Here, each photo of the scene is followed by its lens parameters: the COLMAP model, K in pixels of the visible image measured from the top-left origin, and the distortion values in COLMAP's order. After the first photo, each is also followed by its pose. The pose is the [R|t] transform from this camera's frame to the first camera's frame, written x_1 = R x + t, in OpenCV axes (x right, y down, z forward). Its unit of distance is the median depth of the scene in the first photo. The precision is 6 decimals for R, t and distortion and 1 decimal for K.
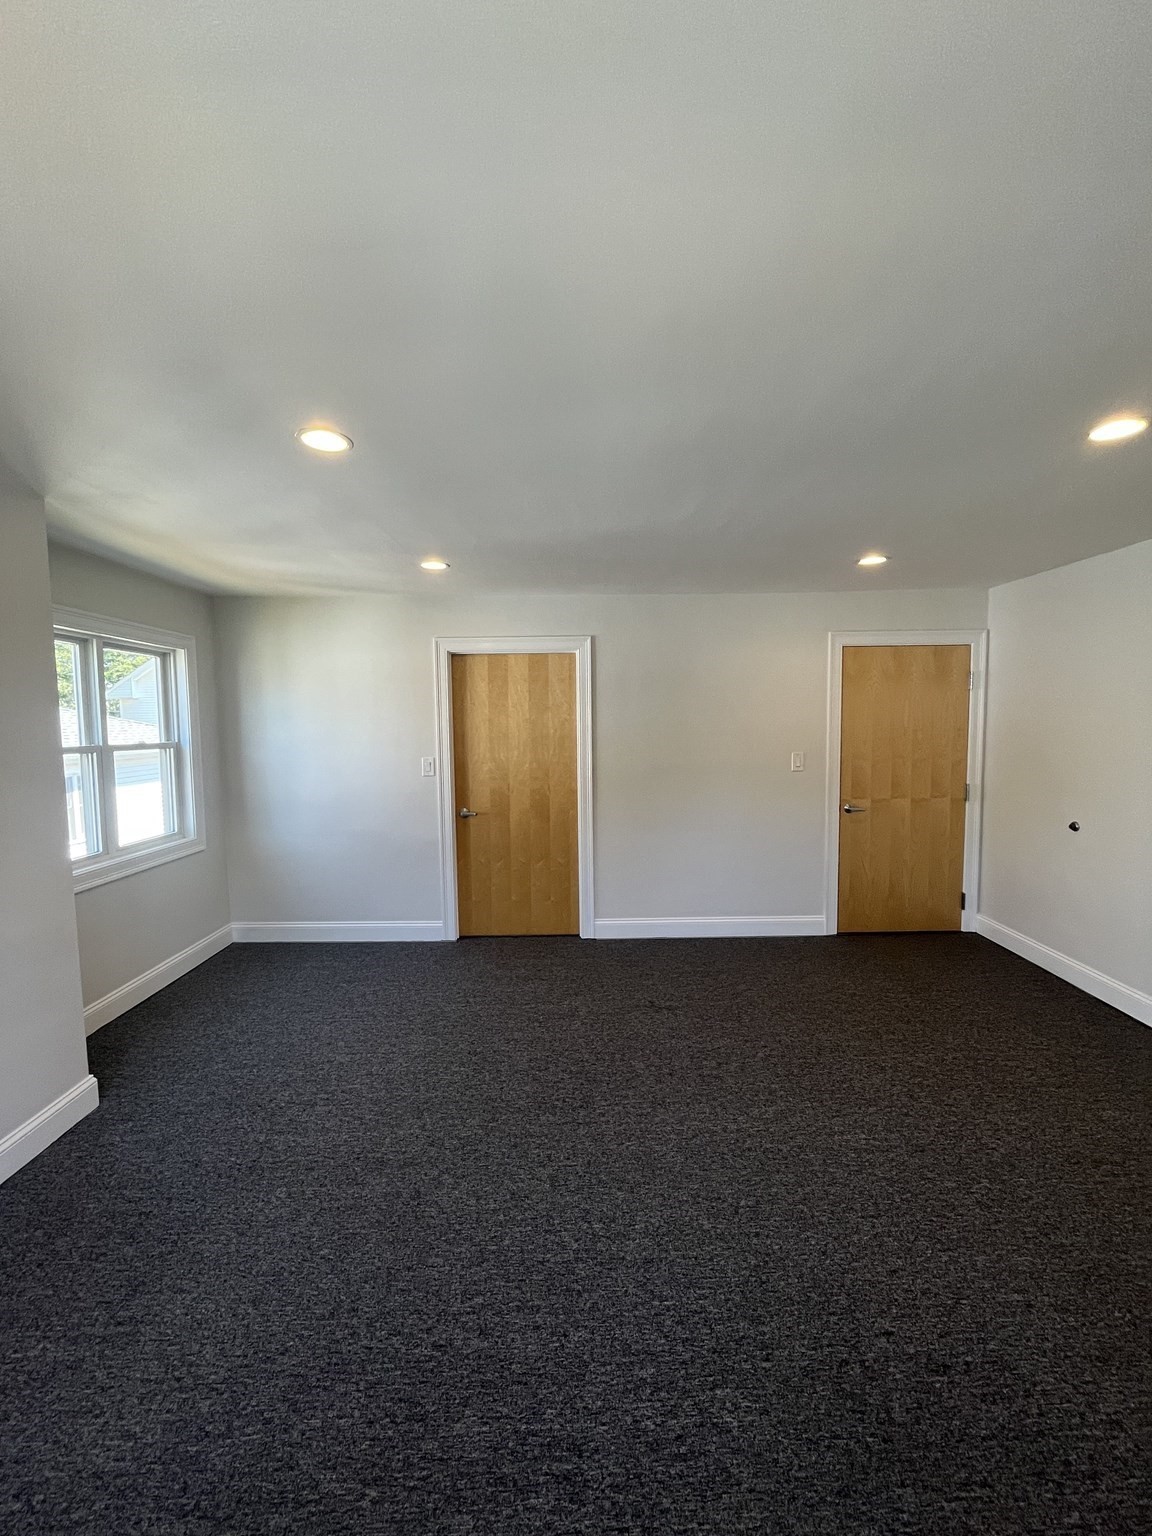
lens RADIAL K [[624.1, 0, 578.1], [0, 624.1, 767.4], [0, 0, 1]] dist [-0.001810, 0.000675]
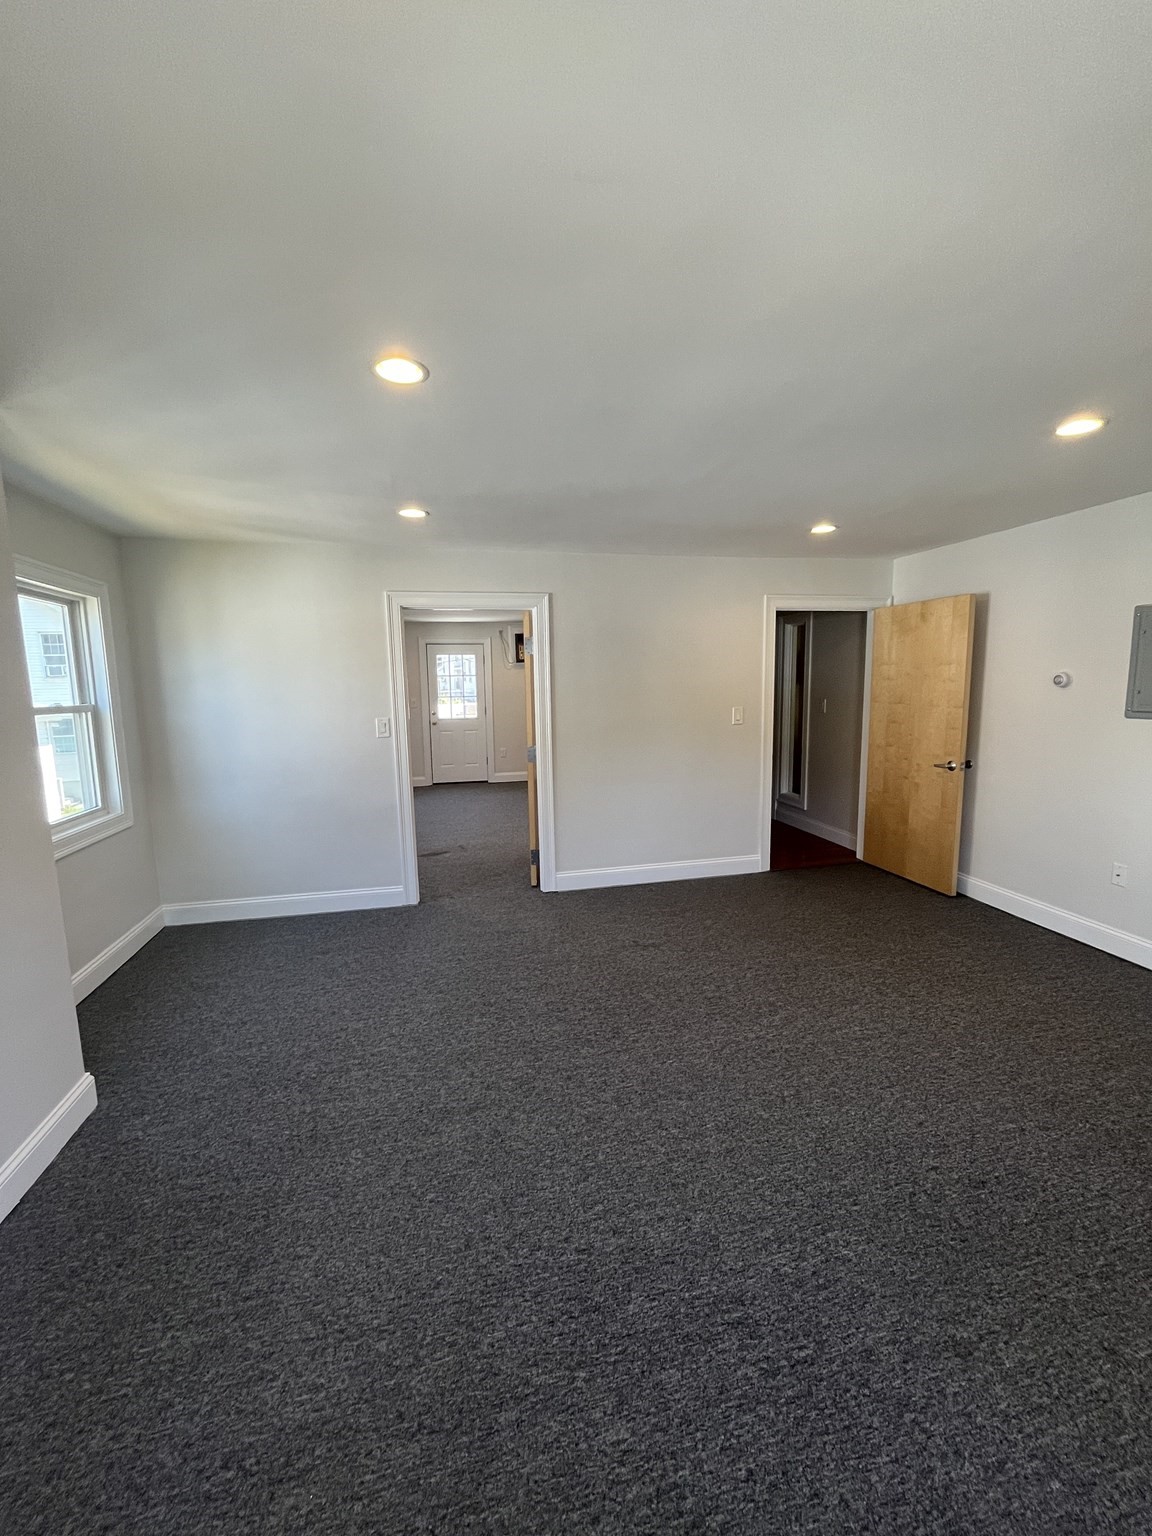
lens RADIAL K [[624.1, 0, 578.1], [0, 624.1, 767.4], [0, 0, 1]] dist [-0.001810, 0.000675]
pose [[0.976186, -0.035833, 0.213954, -0.281318], [0.023744, 0.997987, 0.058809, 0.019035], [-0.215631, -0.052329, 0.975072, -0.005449]]
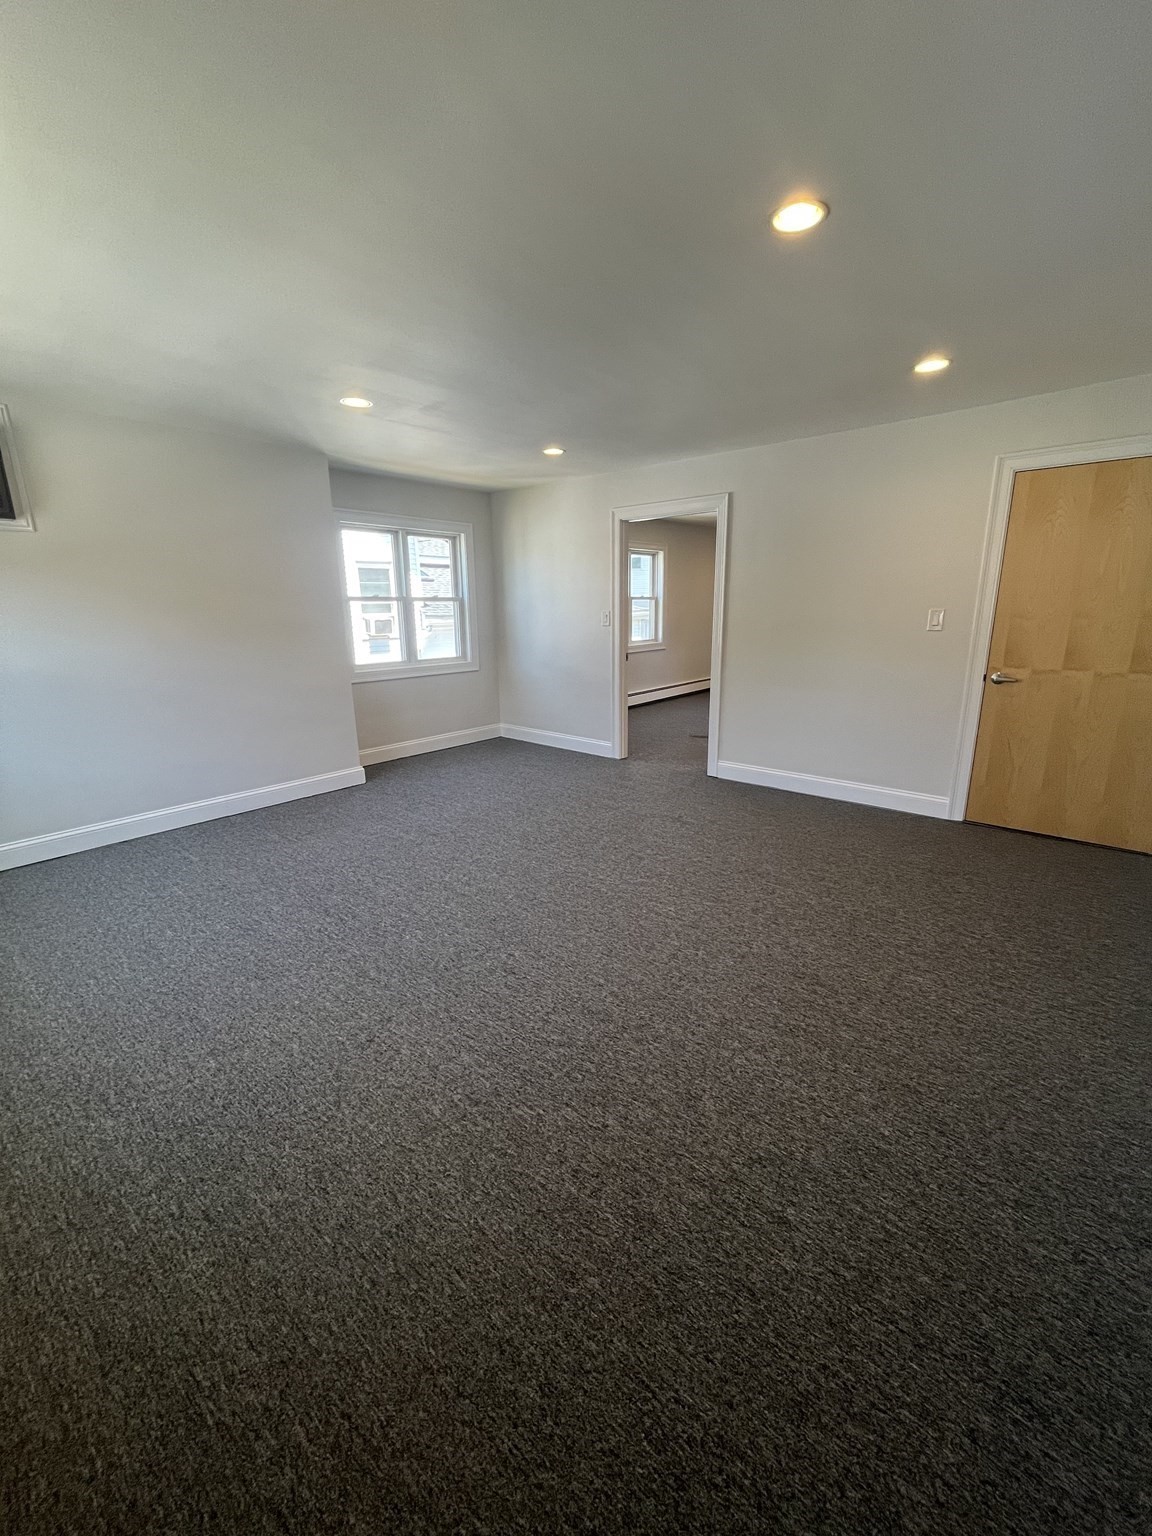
lens RADIAL K [[624.1, 0, 578.1], [0, 624.1, 767.4], [0, 0, 1]] dist [-0.001810, 0.000675]
pose [[0.752234, 0.169181, -0.636806, 1.031942], [-0.045929, 0.977587, 0.205462, 0.066665], [0.657293, -0.125308, 0.743145, -0.010923]]
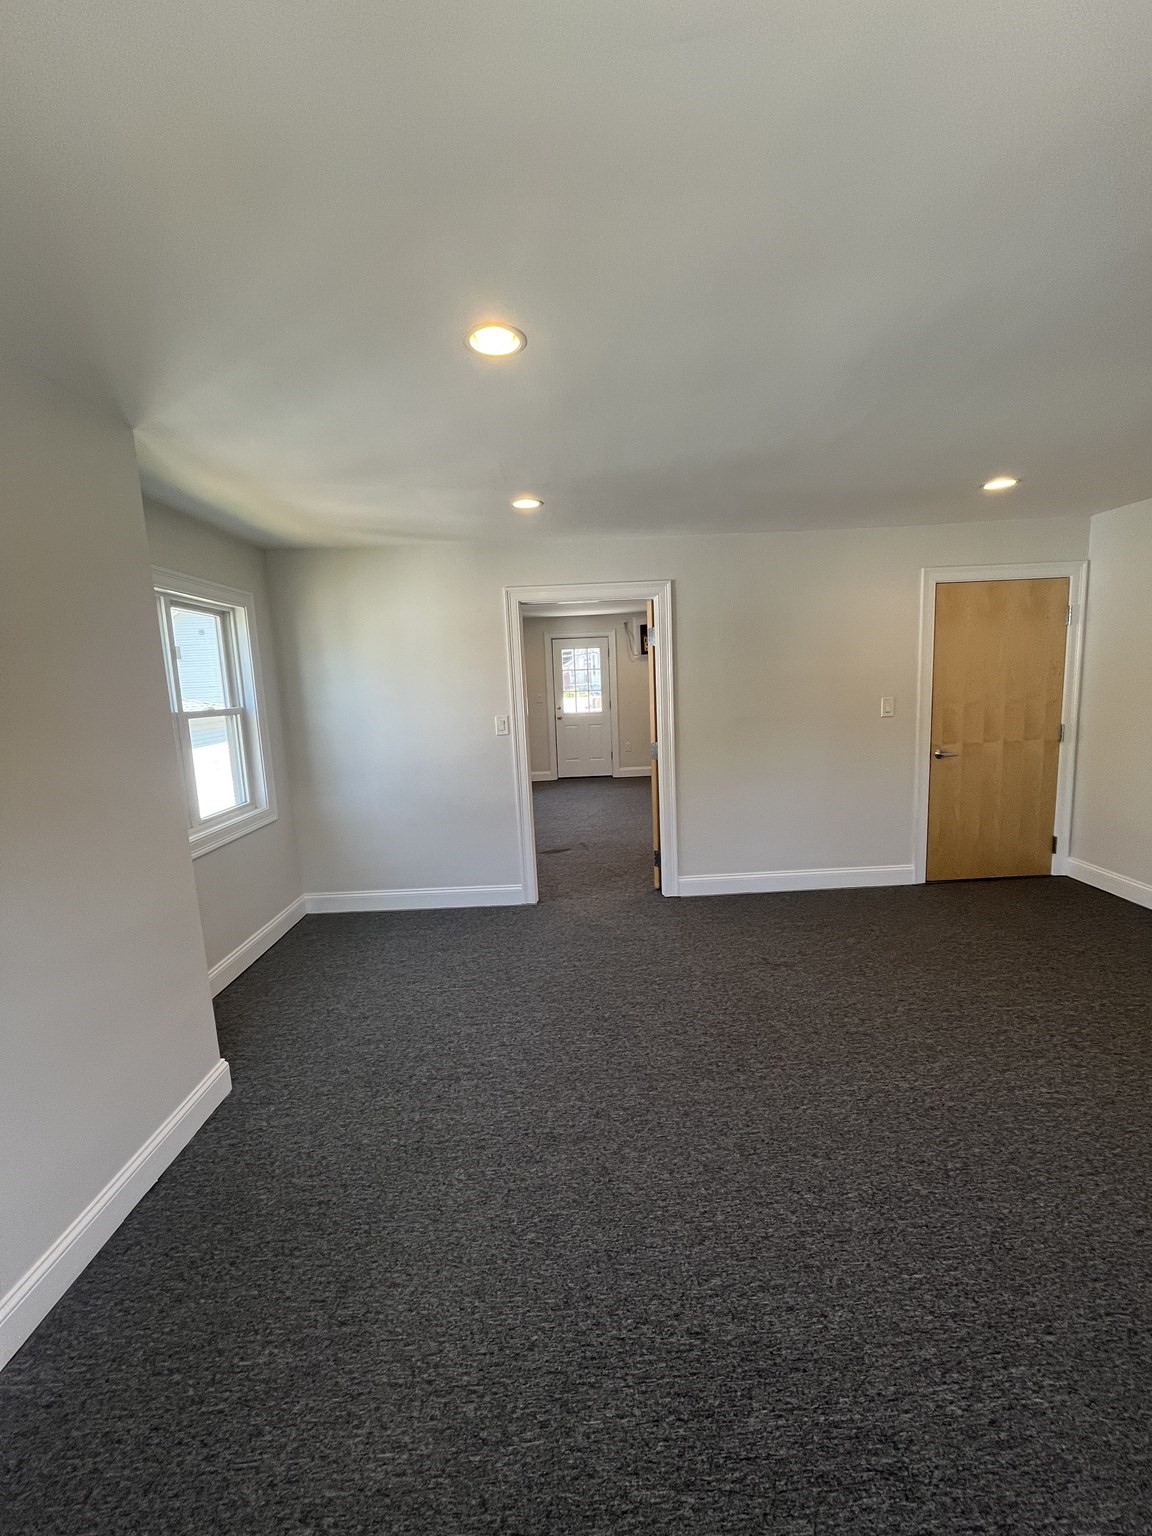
lens RADIAL K [[623.8, 0, 578.7], [0, 623.8, 767.8], [0, 0, 1]] dist [-0.001246, 0.000090]
pose [[0.999345, -0.034631, 0.010515, -0.246741], [0.033852, 0.997182, 0.066942, 0.006919], [-0.012804, -0.066542, 0.997701, 0.080268]]
